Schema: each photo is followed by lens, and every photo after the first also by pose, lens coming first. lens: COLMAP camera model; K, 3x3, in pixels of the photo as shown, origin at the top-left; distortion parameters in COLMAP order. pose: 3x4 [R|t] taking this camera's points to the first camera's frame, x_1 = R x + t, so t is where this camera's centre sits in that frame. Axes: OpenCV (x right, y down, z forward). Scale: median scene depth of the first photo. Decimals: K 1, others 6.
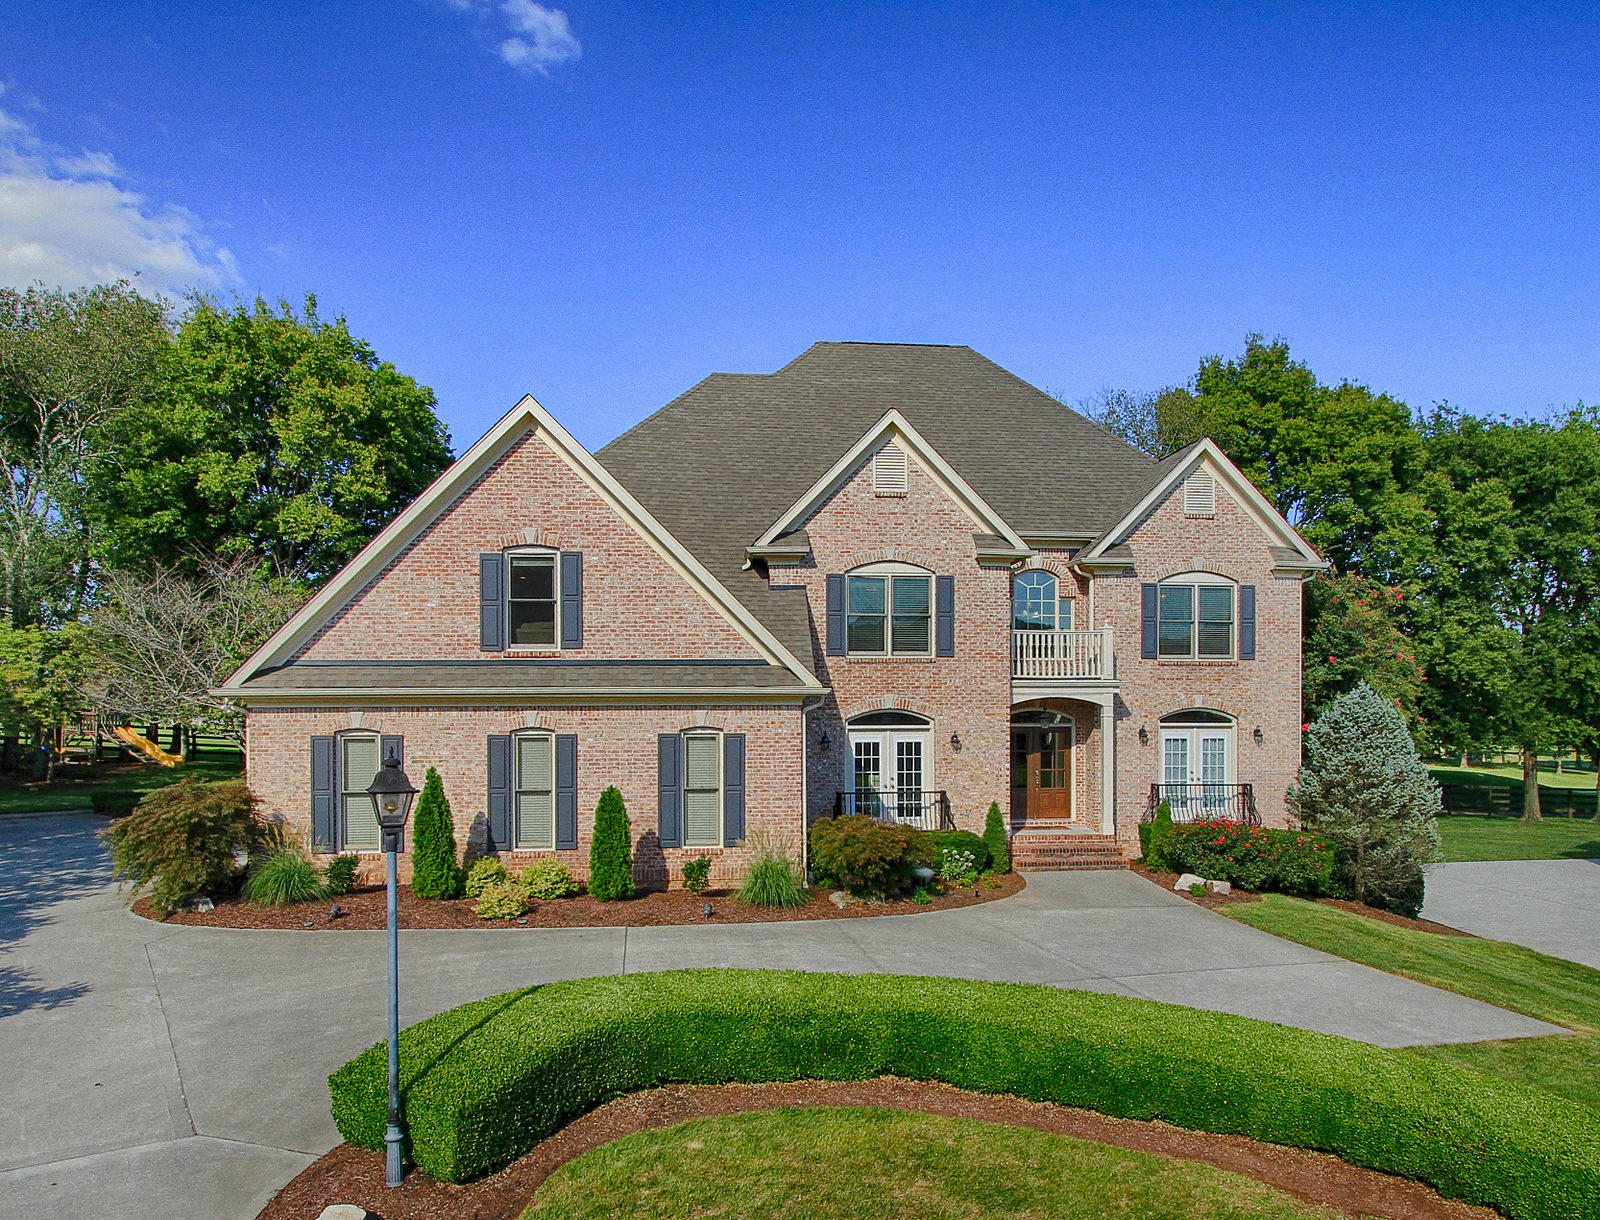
lens RADIAL K [[763.0, 0, 799.5], [0, 763.0, 619.7], [0, 0, 1]] dist [0.004380, -0.000422]
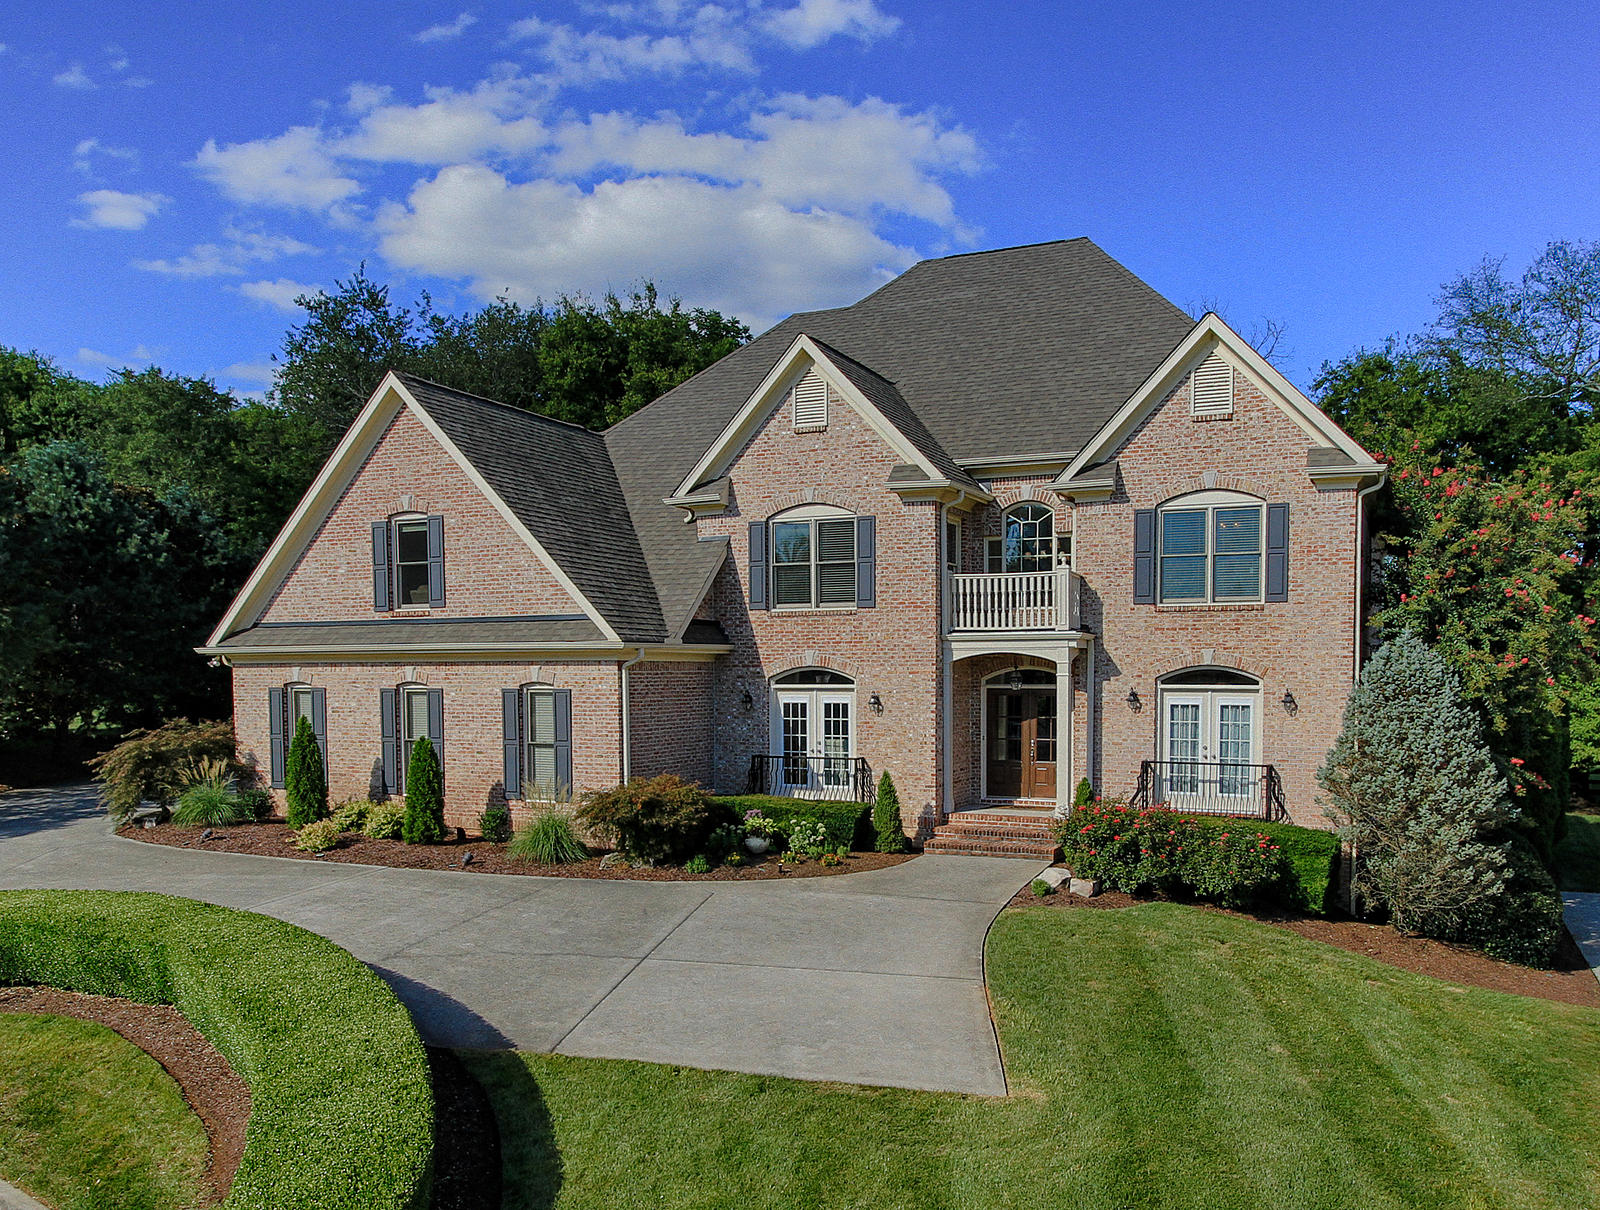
lens RADIAL K [[811.0, 0, 800.0], [0, 811.0, 598.2], [0, 0, 1]] dist [0.004087, 0.000918]
pose [[0.940446, -0.026848, -0.338881, 0.429594], [0.035992, 0.999137, 0.020726, 0.015243], [0.338032, -0.031688, 0.940601, 0.087686]]
